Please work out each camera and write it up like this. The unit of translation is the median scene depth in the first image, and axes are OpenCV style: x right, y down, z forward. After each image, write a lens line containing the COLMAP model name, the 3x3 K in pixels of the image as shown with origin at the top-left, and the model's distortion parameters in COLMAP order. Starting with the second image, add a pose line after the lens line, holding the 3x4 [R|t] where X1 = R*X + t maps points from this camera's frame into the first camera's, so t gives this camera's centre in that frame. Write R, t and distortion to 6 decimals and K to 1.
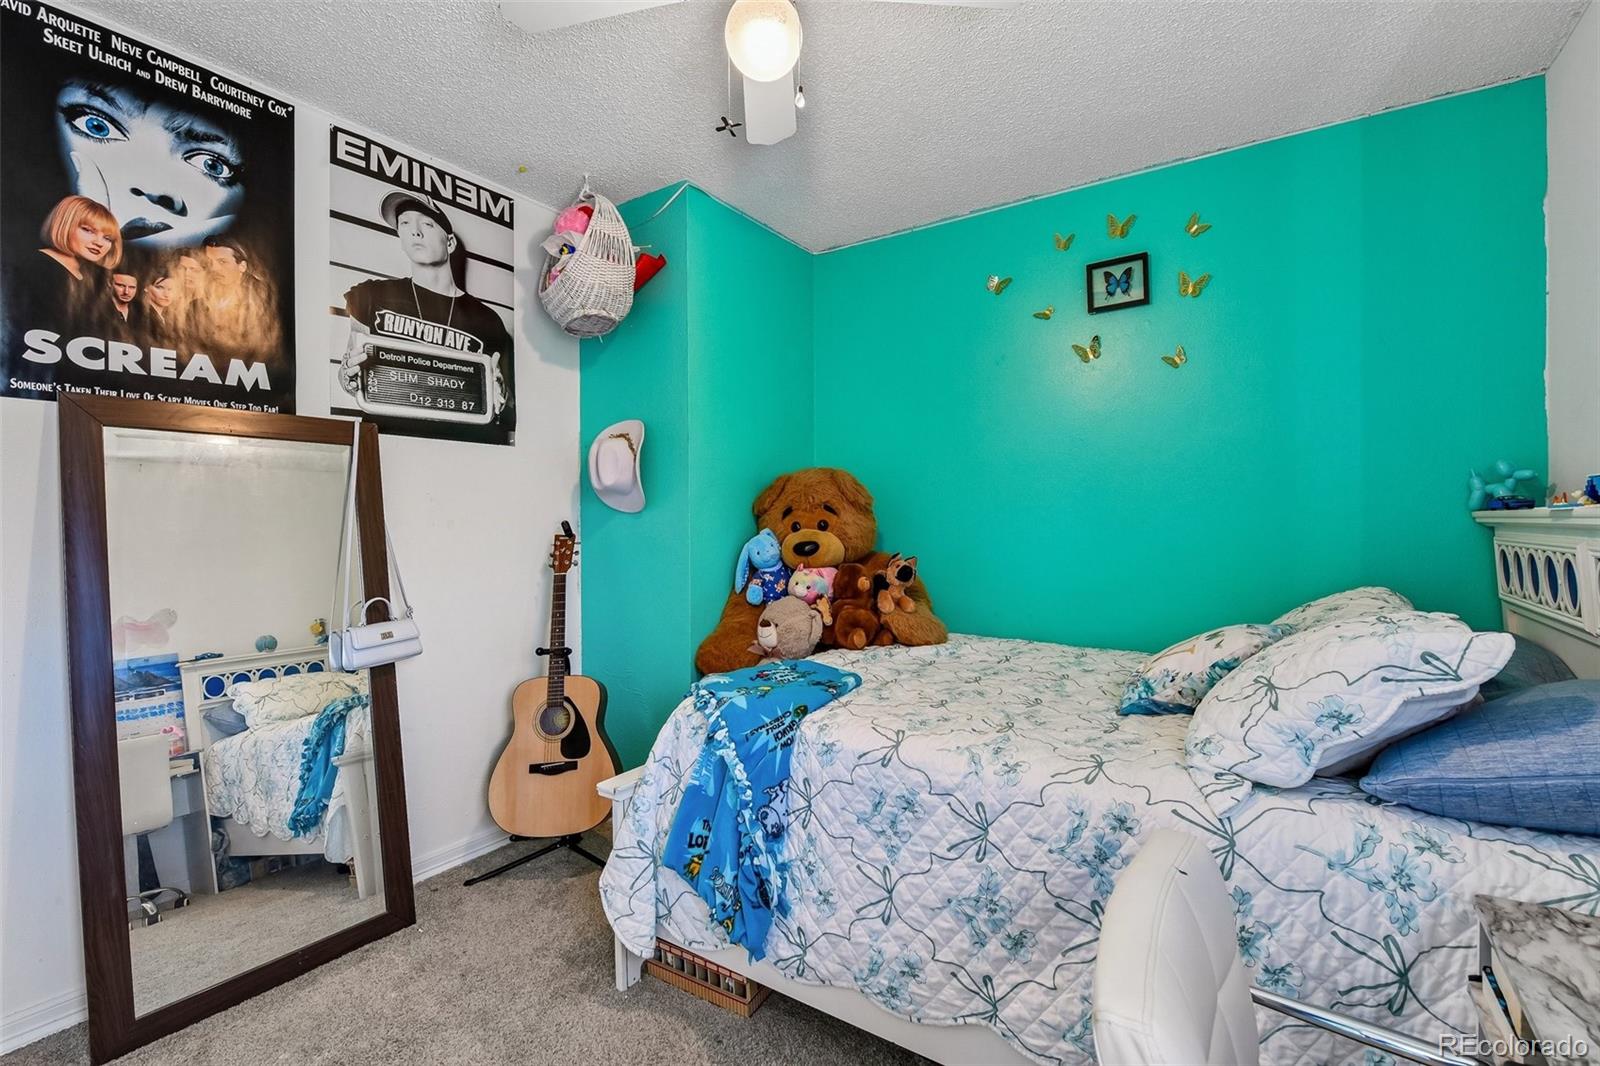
lens RADIAL K [[704.7, 0, 807.4], [0, 704.7, 518.1], [0, 0, 1]] dist [-0.002119, -0.000100]
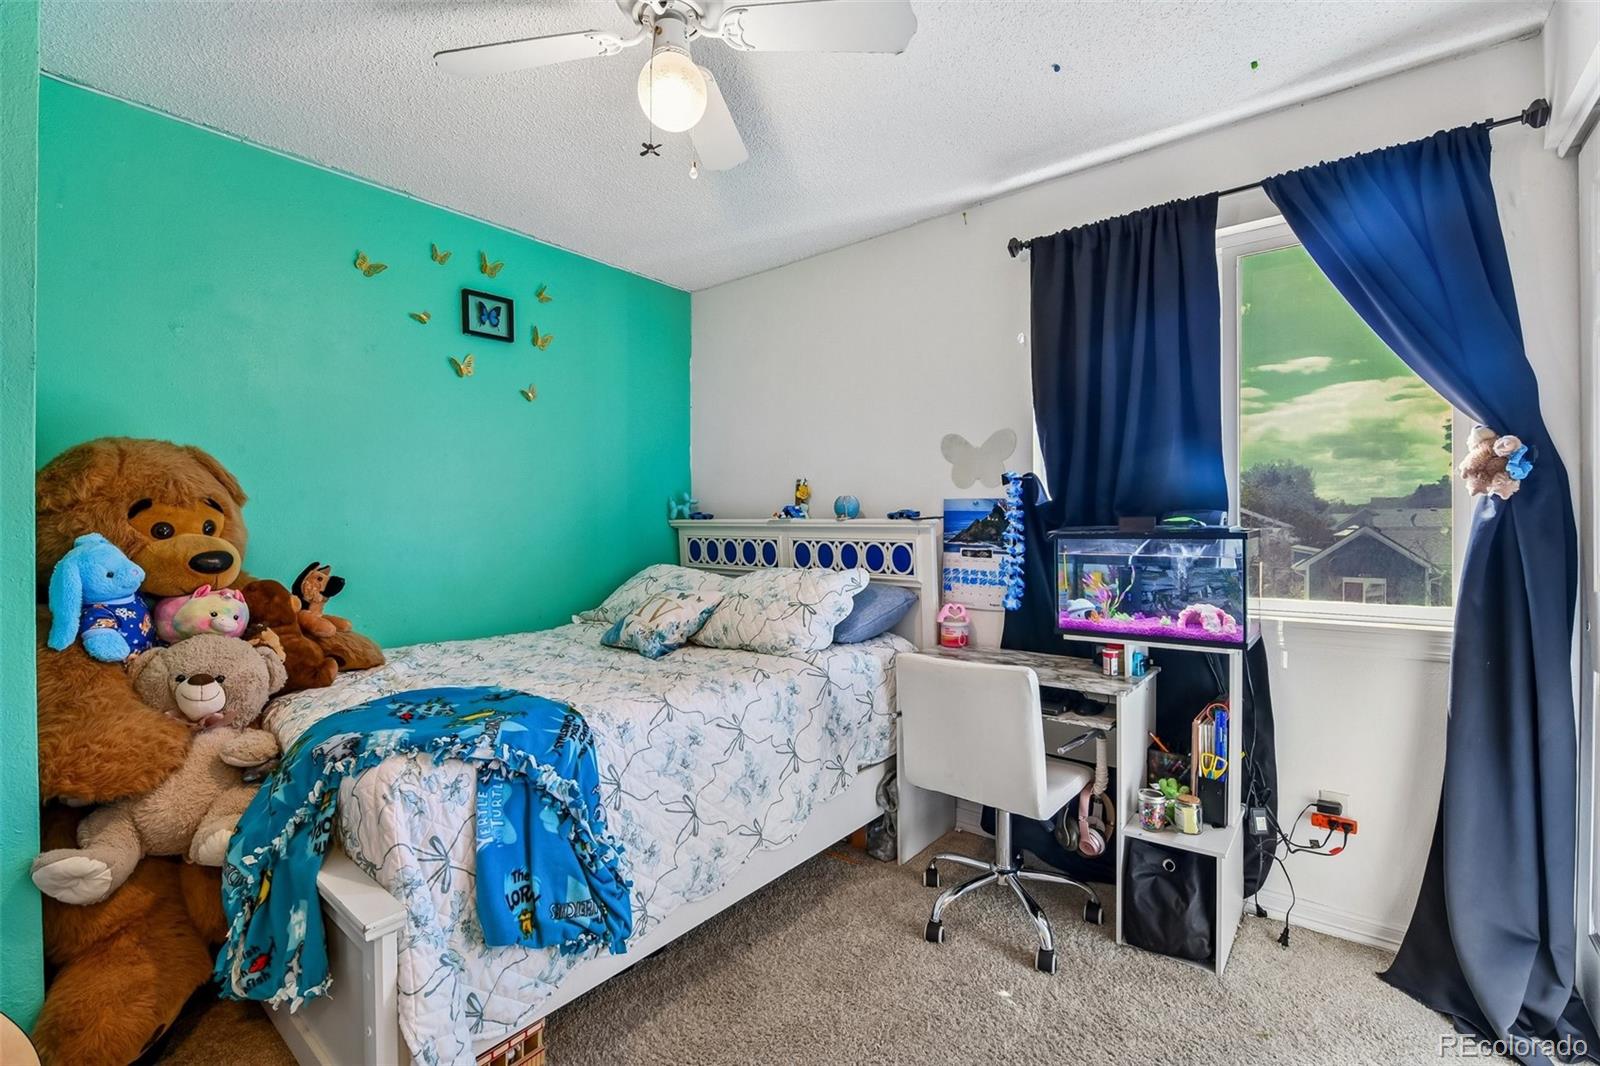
lens RADIAL K [[704.7, 0, 807.4], [0, 704.7, 518.1], [0, 0, 1]] dist [-0.002119, -0.000100]
pose [[0.084807, 0.013821, 0.996302, -0.784476], [-0.006421, 0.999891, -0.013324, 0.007778], [-0.996377, -0.005267, 0.084886, 0.466338]]
